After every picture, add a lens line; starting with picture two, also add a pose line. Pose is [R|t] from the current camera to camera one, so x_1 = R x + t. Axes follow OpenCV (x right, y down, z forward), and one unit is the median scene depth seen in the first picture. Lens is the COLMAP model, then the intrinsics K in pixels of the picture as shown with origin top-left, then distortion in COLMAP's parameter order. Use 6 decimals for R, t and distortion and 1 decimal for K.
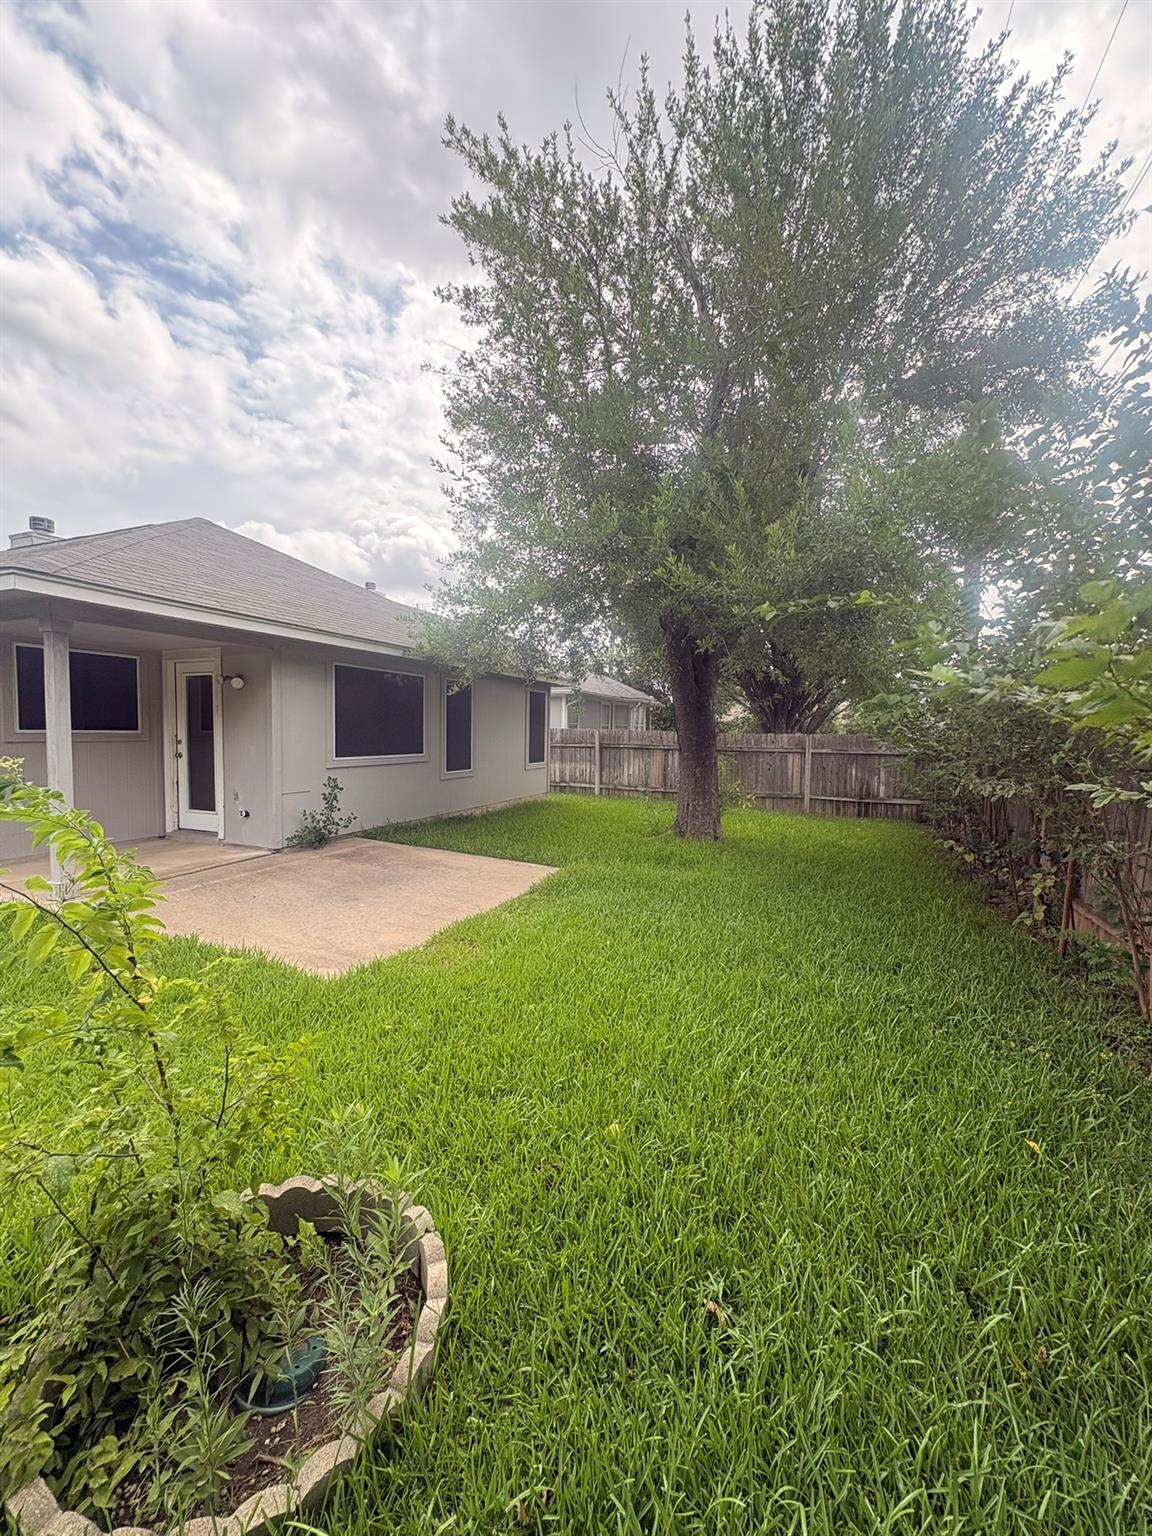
lens RADIAL K [[612.8, 0, 573.2], [0, 612.8, 769.0], [0, 0, 1]] dist [0.001876, -0.000340]
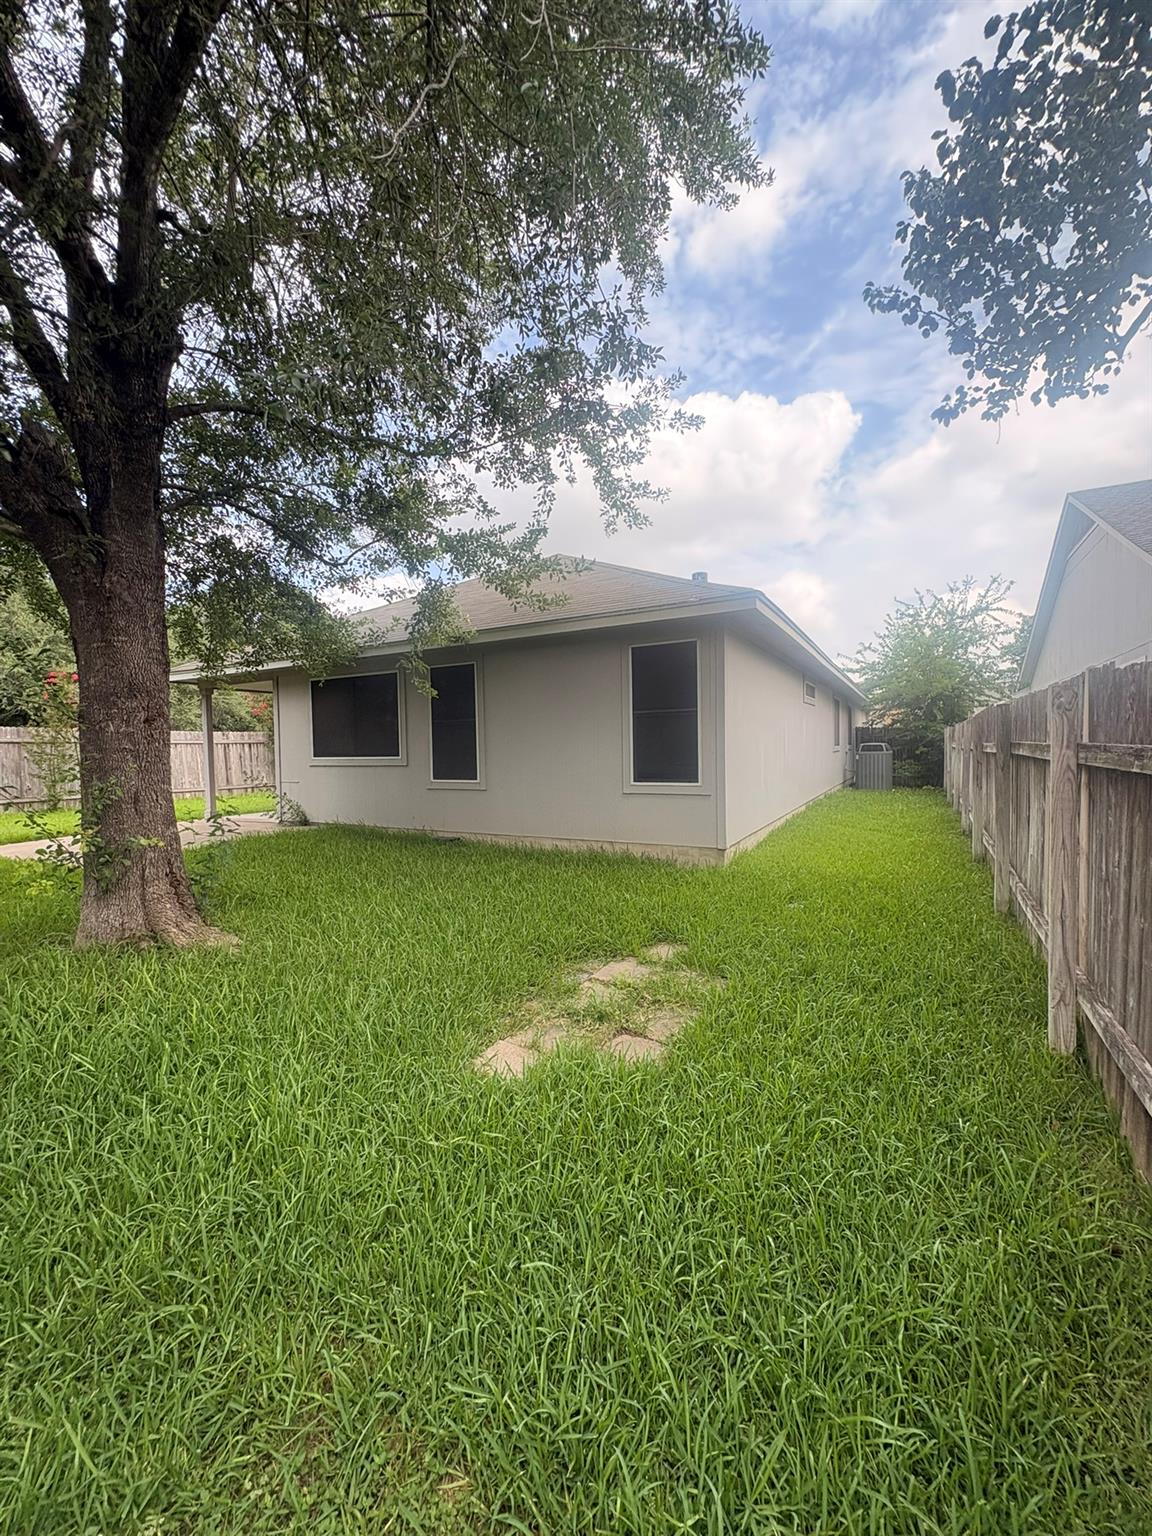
lens RADIAL K [[612.8, 0, 574.1], [0, 612.8, 766.2], [0, 0, 1]] dist [0.001876, -0.000340]
pose [[-0.095523, 0.045381, -0.994392, 0.708771], [-0.031661, 0.998316, 0.048602, -0.071707], [0.994924, 0.036126, -0.093925, 1.613447]]
